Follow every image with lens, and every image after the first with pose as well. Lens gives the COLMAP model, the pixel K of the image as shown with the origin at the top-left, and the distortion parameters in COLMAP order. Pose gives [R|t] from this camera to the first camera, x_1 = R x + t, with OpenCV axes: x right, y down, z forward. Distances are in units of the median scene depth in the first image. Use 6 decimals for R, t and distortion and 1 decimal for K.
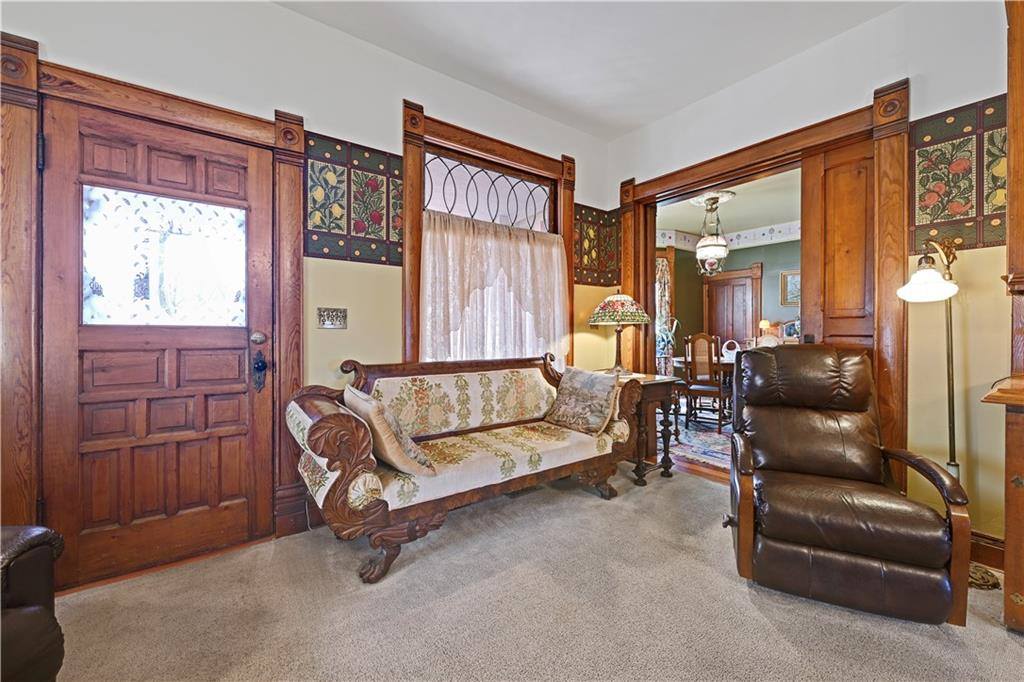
lens RADIAL K [[405.6, 0, 509.4], [0, 405.6, 337.8], [0, 0, 1]] dist [-0.002353, 0.000174]
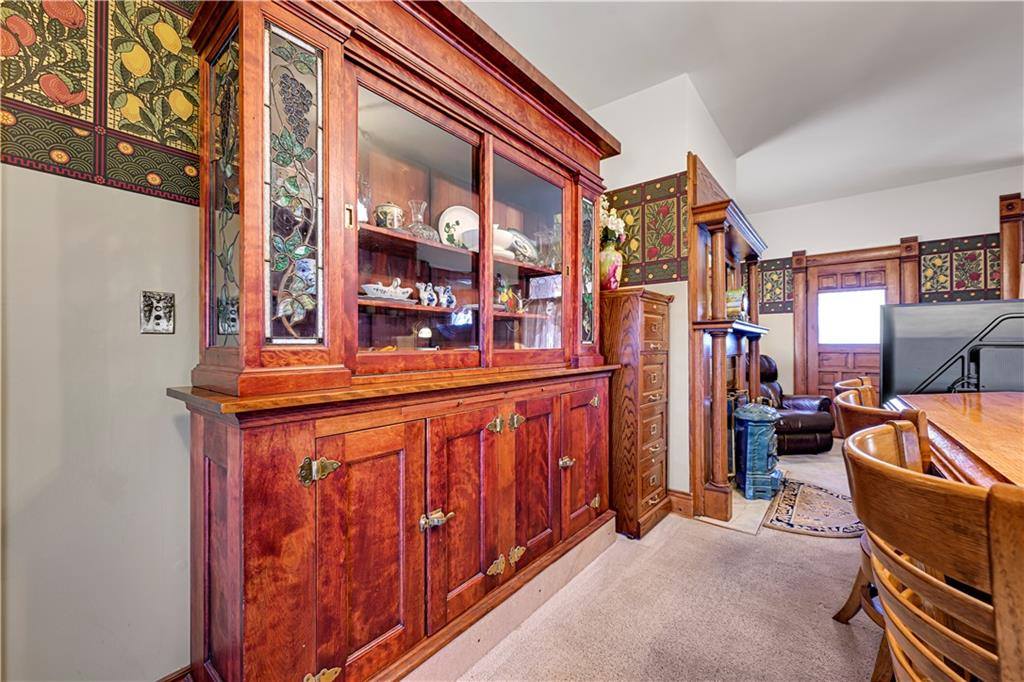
lens RADIAL K [[402.9, 0, 512.0], [0, 402.9, 341.0], [0, 0, 1]] dist [-0.001590, 0.000021]
pose [[0.253861, -0.010195, -0.967187, 0.778089], [-0.002967, 0.999932, -0.011319, -0.008988], [0.967236, 0.005743, 0.253813, -1.244893]]
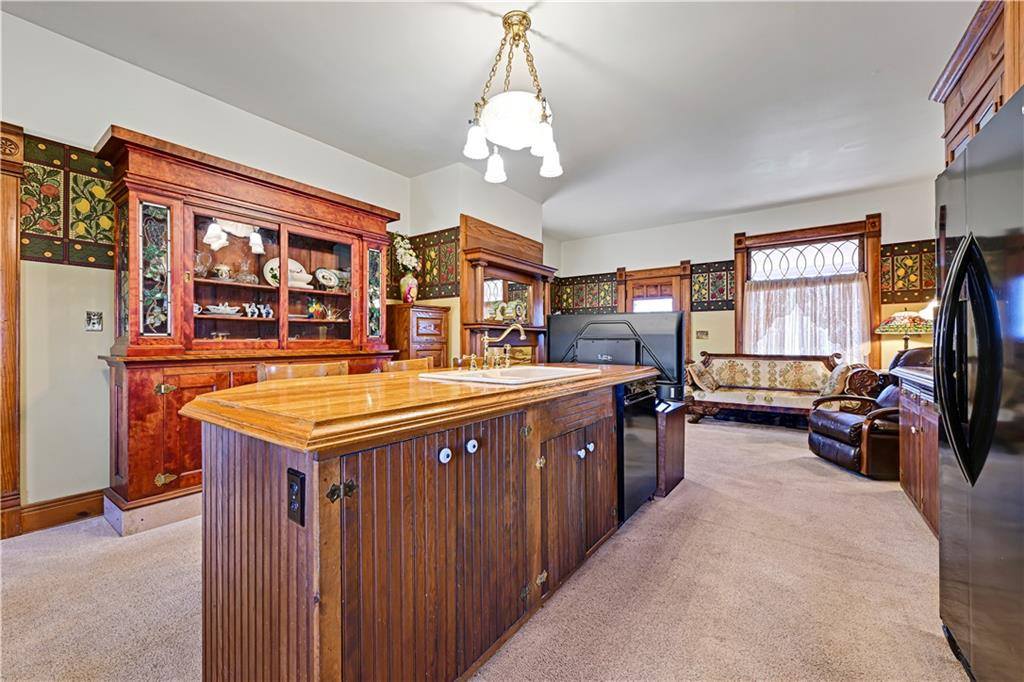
lens RADIAL K [[405.6, 0, 509.4], [0, 405.6, 337.8], [0, 0, 1]] dist [-0.002353, 0.000174]
pose [[0.314350, -0.006363, -0.949286, 1.481643], [-0.005319, 0.999950, -0.008464, -0.001585], [0.949292, 0.007710, 0.314300, -0.870060]]
